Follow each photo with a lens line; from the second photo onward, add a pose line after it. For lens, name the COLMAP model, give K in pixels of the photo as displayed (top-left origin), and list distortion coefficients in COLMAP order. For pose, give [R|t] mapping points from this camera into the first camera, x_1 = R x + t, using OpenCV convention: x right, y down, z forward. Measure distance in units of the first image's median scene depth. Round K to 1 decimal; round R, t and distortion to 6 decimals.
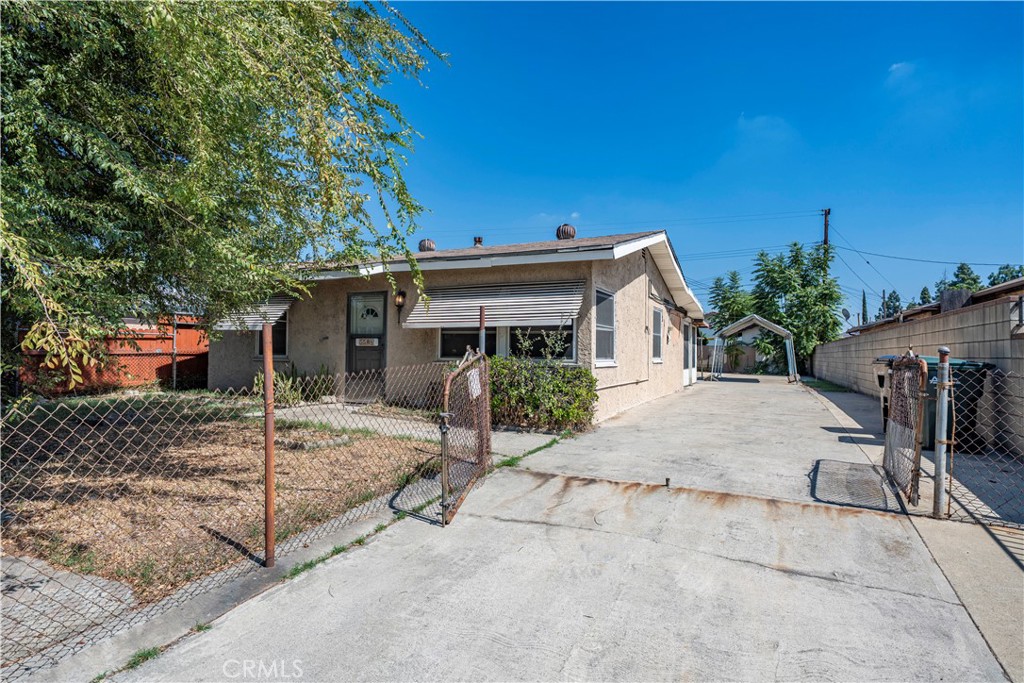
lens RADIAL K [[574.7, 0, 512.0], [0, 574.7, 341.5], [0, 0, 1]] dist [0.001929, -0.000060]
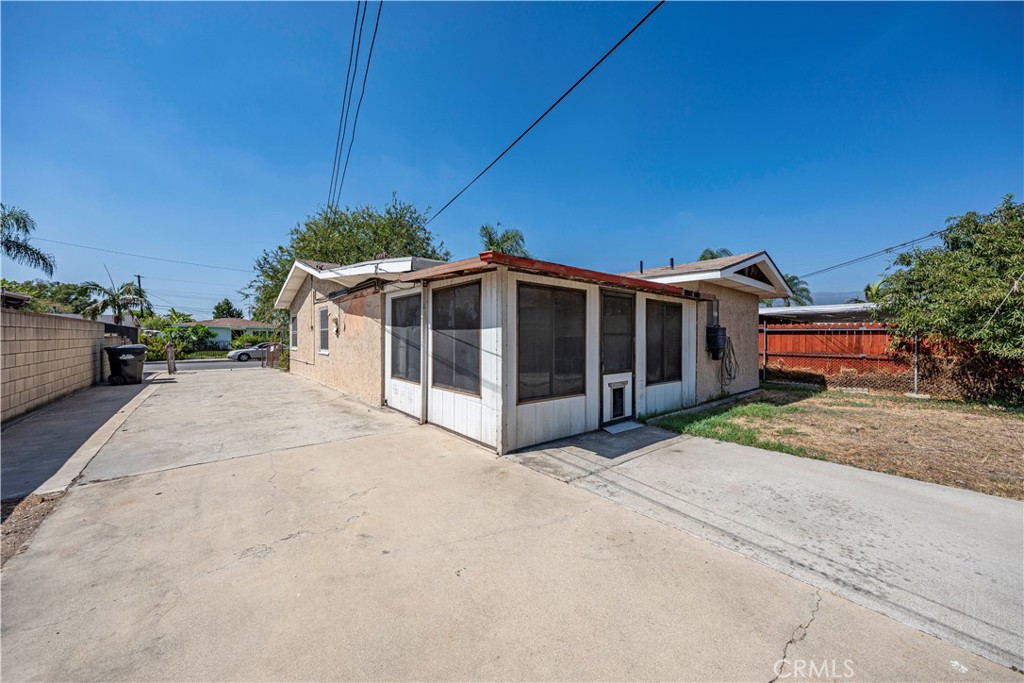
lens RADIAL K [[358.2, 0, 500.1], [0, 358.2, 342.5], [0, 0, 1]] dist [-0.000150, 0.000043]
pose [[-0.403115, -0.001575, -0.915148, 0.951193], [0.003858, 0.999987, -0.003420, 0.021574], [0.915141, -0.004909, -0.403104, 2.001852]]
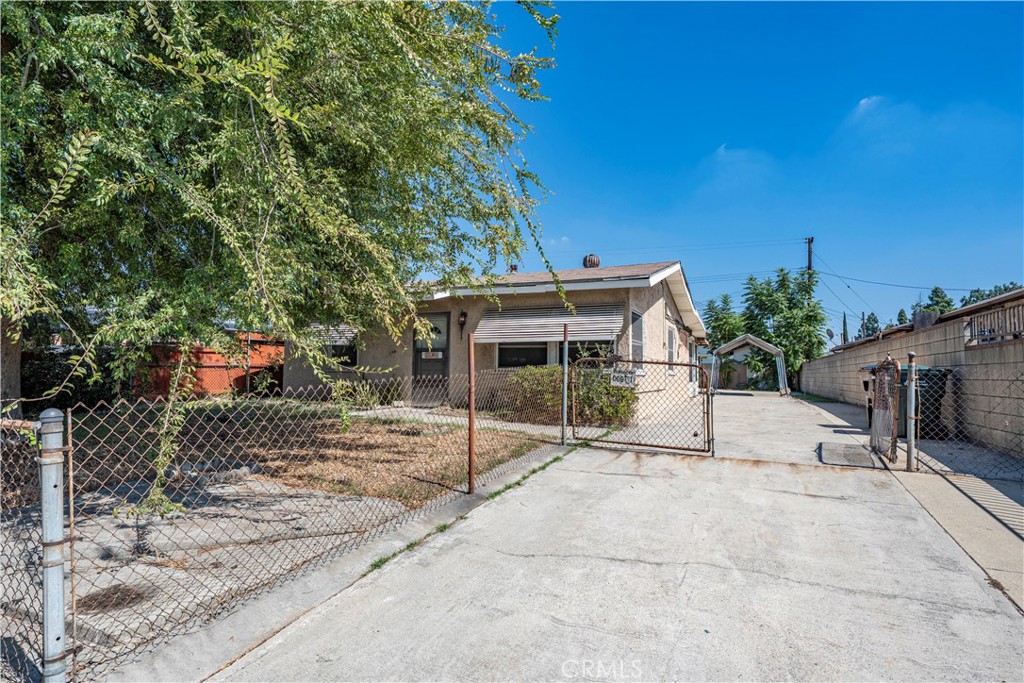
lens RADIAL K [[561.6, 0, 512.0], [0, 561.6, 341.5], [0, 0, 1]] dist [0.000545, -0.000026]
pose [[0.999887, 0.002053, 0.014864, -0.106938], [-0.001530, 0.999382, -0.035105, 0.013535], [-0.014927, 0.035078, 0.999273, -0.154761]]
